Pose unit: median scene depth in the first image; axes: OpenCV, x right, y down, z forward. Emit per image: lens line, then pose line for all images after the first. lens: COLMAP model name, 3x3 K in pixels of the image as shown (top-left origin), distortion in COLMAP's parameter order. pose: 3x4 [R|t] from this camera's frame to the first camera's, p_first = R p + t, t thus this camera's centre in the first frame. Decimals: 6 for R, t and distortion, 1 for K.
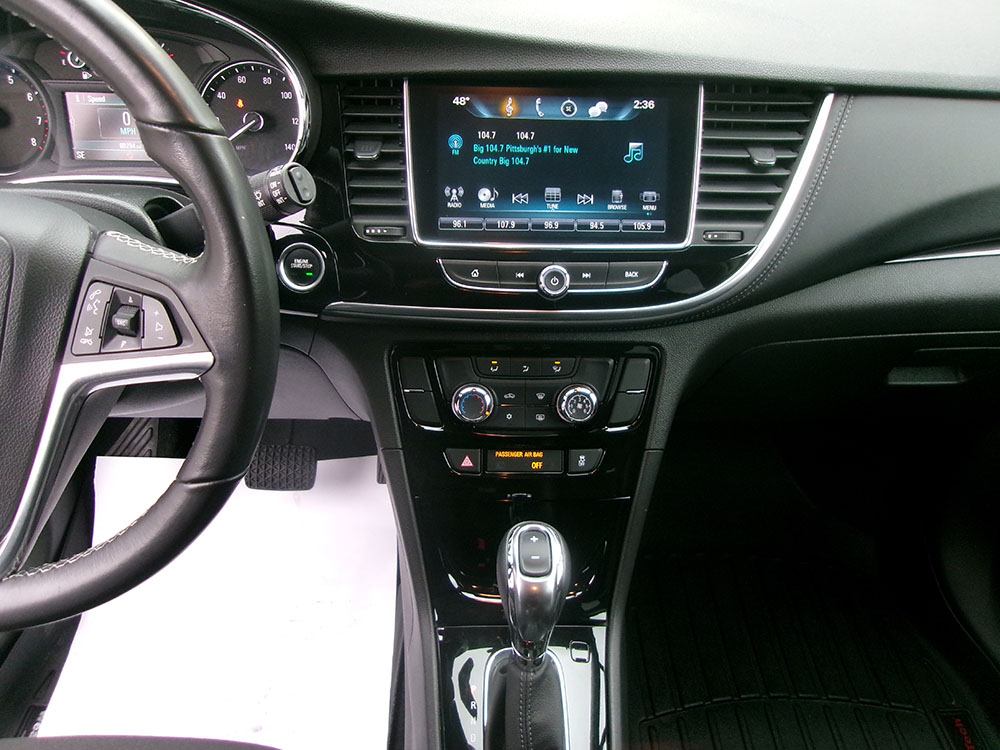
lens RADIAL K [[773.6, 0, 501.7], [0, 773.6, 379.0], [0, 0, 1]] dist [-0.009846, 0.025985]
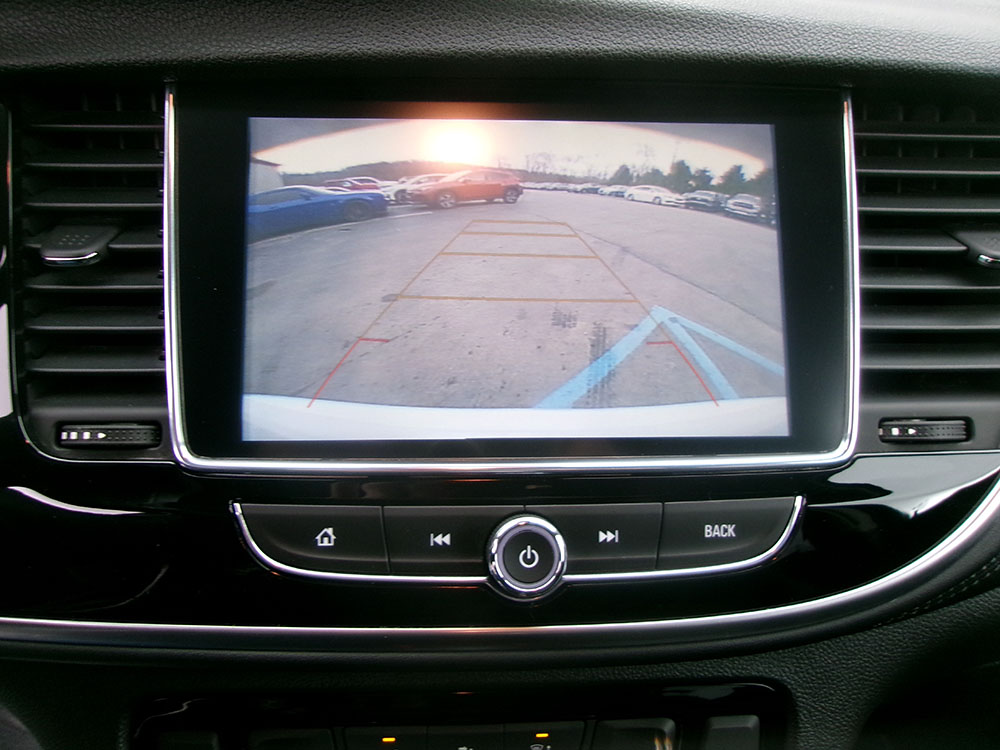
lens RADIAL K [[773.6, 0, 490.4], [0, 773.6, 374.4], [0, 0, 1]] dist [-0.009846, 0.025985]
pose [[0.999747, -0.016588, 0.015205, 0.044358], [0.019330, 0.979009, -0.202900, -0.135771], [-0.011520, 0.203142, 0.979081, 0.592630]]
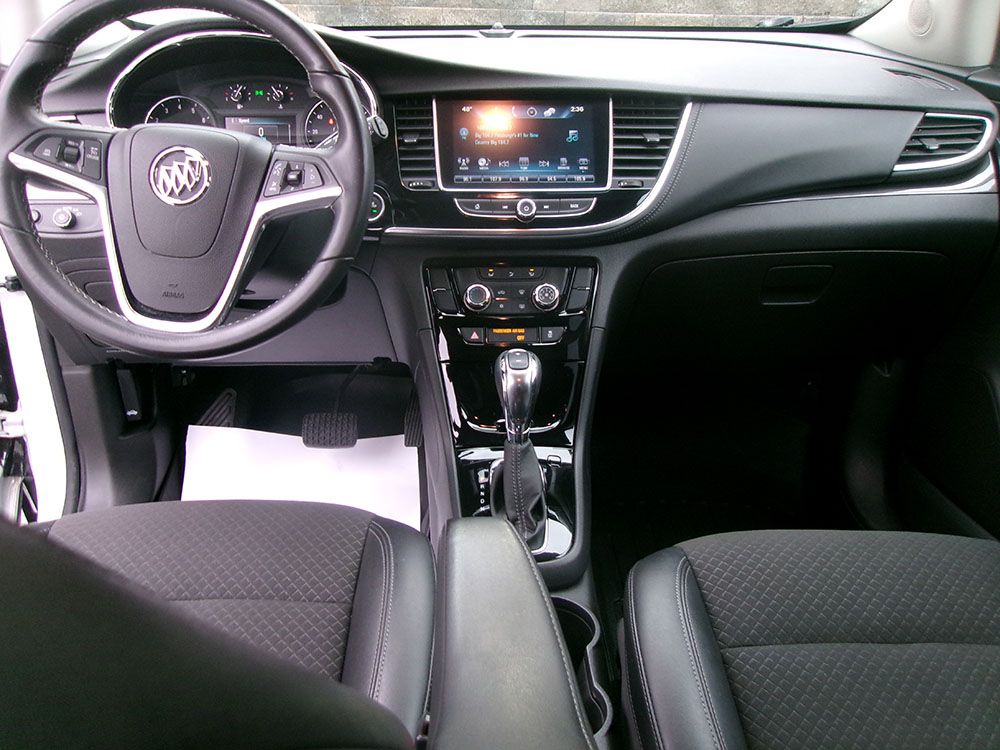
lens RADIAL K [[773.6, 0, 506.8], [0, 773.6, 375.2], [0, 0, 1]] dist [-0.009846, 0.025985]
pose [[0.999639, -0.026787, 0.002142, 0.014021], [0.026664, 0.978841, -0.202877, 0.534991], [0.003338, 0.202861, 0.979202, -0.510760]]
